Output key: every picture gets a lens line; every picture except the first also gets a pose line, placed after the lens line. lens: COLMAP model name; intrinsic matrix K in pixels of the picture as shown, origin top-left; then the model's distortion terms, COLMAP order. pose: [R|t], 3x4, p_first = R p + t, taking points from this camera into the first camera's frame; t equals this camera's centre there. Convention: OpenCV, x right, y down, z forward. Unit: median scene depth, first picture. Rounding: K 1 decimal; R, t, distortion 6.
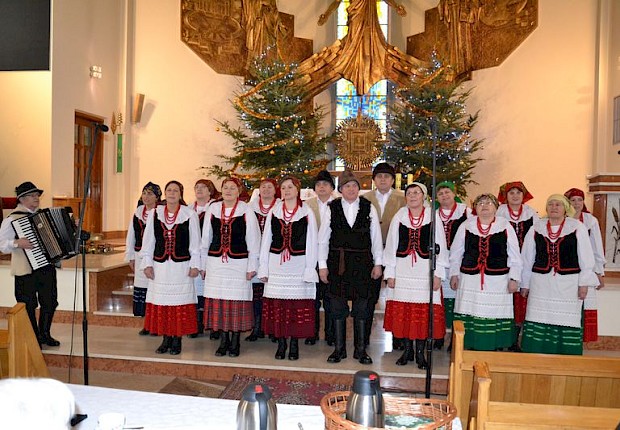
lens RADIAL K [[572.7, 0, 310.0], [0, 572.7, 215.0], [0, 0, 1]] dist [-0.061553, 0.026459]
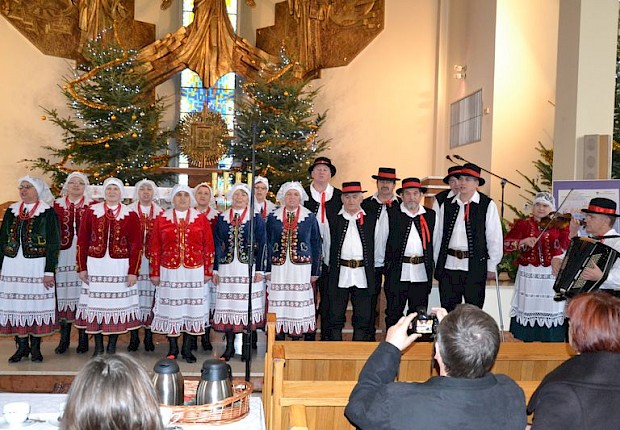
lens RADIAL K [[619.1, 0, 310.0], [0, 619.1, 215.0], [0, 0, 1]] dist [-0.034360, 0.029724]
pose [[0.970380, 0.007932, 0.241453, 0.010937], [-0.007765, 0.999969, -0.001644, 0.000585], [-0.241459, -0.000280, 0.970411, -0.034246]]
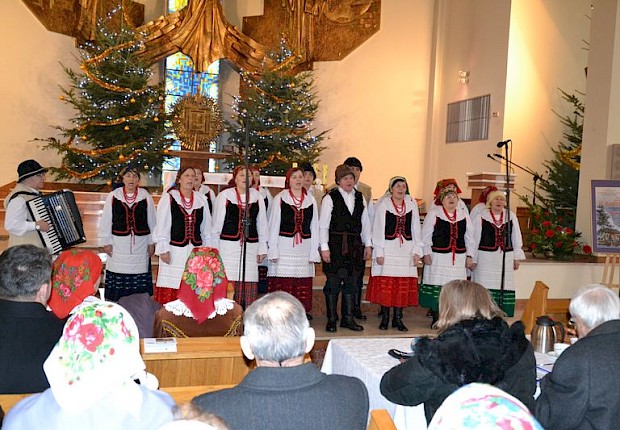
lens RADIAL K [[631.9, 0, 310.0], [0, 631.9, 215.0], [0, 0, 1]] dist [-0.029892, 0.034178]
pose [[0.896554, 0.010325, 0.442814, -0.235016], [-0.025026, 0.999312, 0.027368, -0.004075], [-0.442227, -0.035619, 0.896196, -0.046580]]
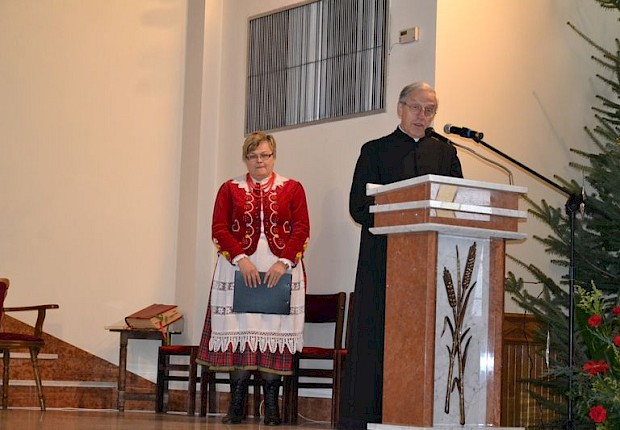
lens RADIAL K [[1558.4, 0, 310.0], [0, 1558.4, 215.0], [0, 0, 1]] dist [-0.017008, 0.087162]
pose [[0.710065, 0.072457, 0.700398, -0.146741], [-0.002175, 0.994913, -0.100719, 0.030729], [-0.704133, 0.069993, 0.706610, 0.163764]]
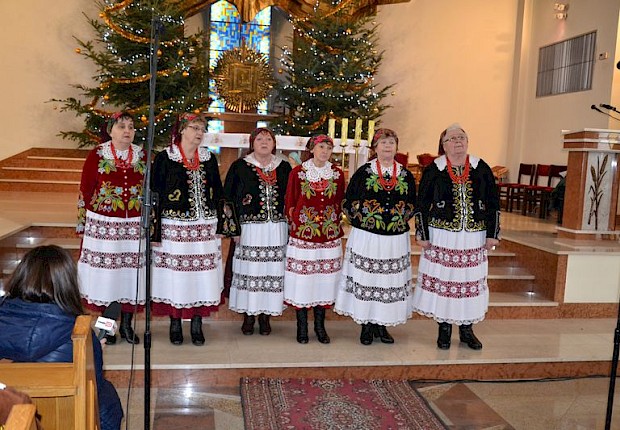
lens RADIAL K [[631.9, 0, 310.0], [0, 631.9, 215.0], [0, 0, 1]] dist [-0.029892, 0.034178]
pose [[0.948908, -0.004453, 0.315522, -0.127043], [-0.021092, 0.996769, 0.077500, -0.001497], [-0.314848, -0.080195, 0.945748, 0.078946]]
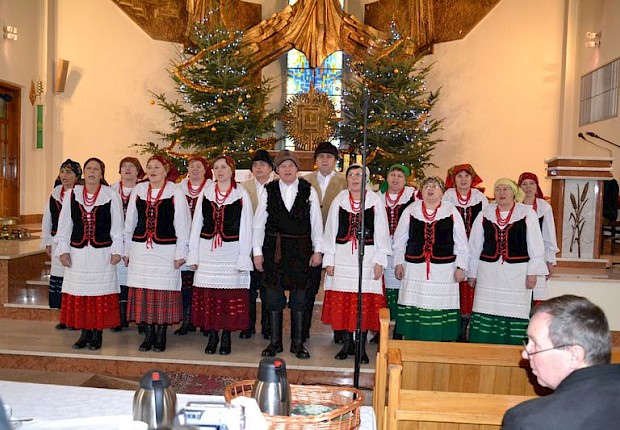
lens RADIAL K [[631.9, 0, 310.0], [0, 631.9, 215.0], [0, 0, 1]] dist [-0.029892, 0.034178]
pose [[0.997280, 0.008301, 0.073243, 0.013152], [-0.010050, 0.999672, 0.023543, 0.001272], [-0.073024, -0.024215, 0.997036, -0.009570]]
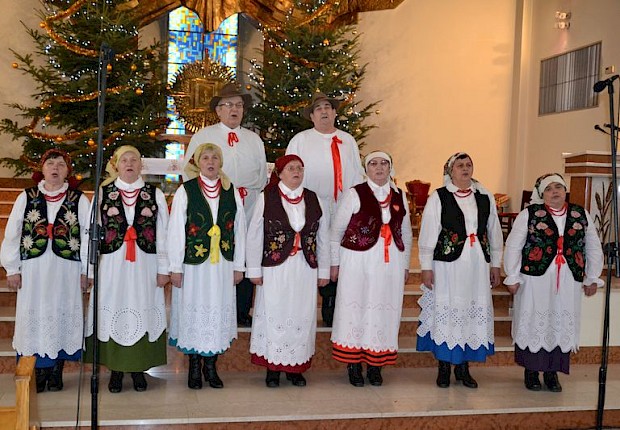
lens RADIAL K [[747.3, 0, 310.0], [0, 747.3, 215.0], [0, 0, 1]] dist [-0.036245, 0.096056]
pose [[0.939461, 0.002900, 0.342644, -0.128915], [-0.012824, 0.999561, 0.026703, -0.002197], [-0.342416, -0.029481, 0.939086, 0.054383]]
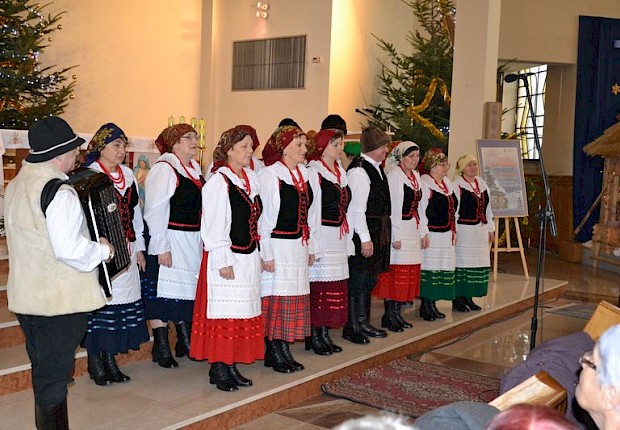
lens RADIAL K [[756.2, 0, 310.0], [0, 756.2, 215.0], [0, 0, 1]] dist [-0.027233, 0.069554]
pose [[0.467600, -0.066399, 0.881443, -0.427796], [-0.007284, 0.996851, 0.078957, -0.014269], [-0.883910, -0.043340, 0.465644, 0.221757]]
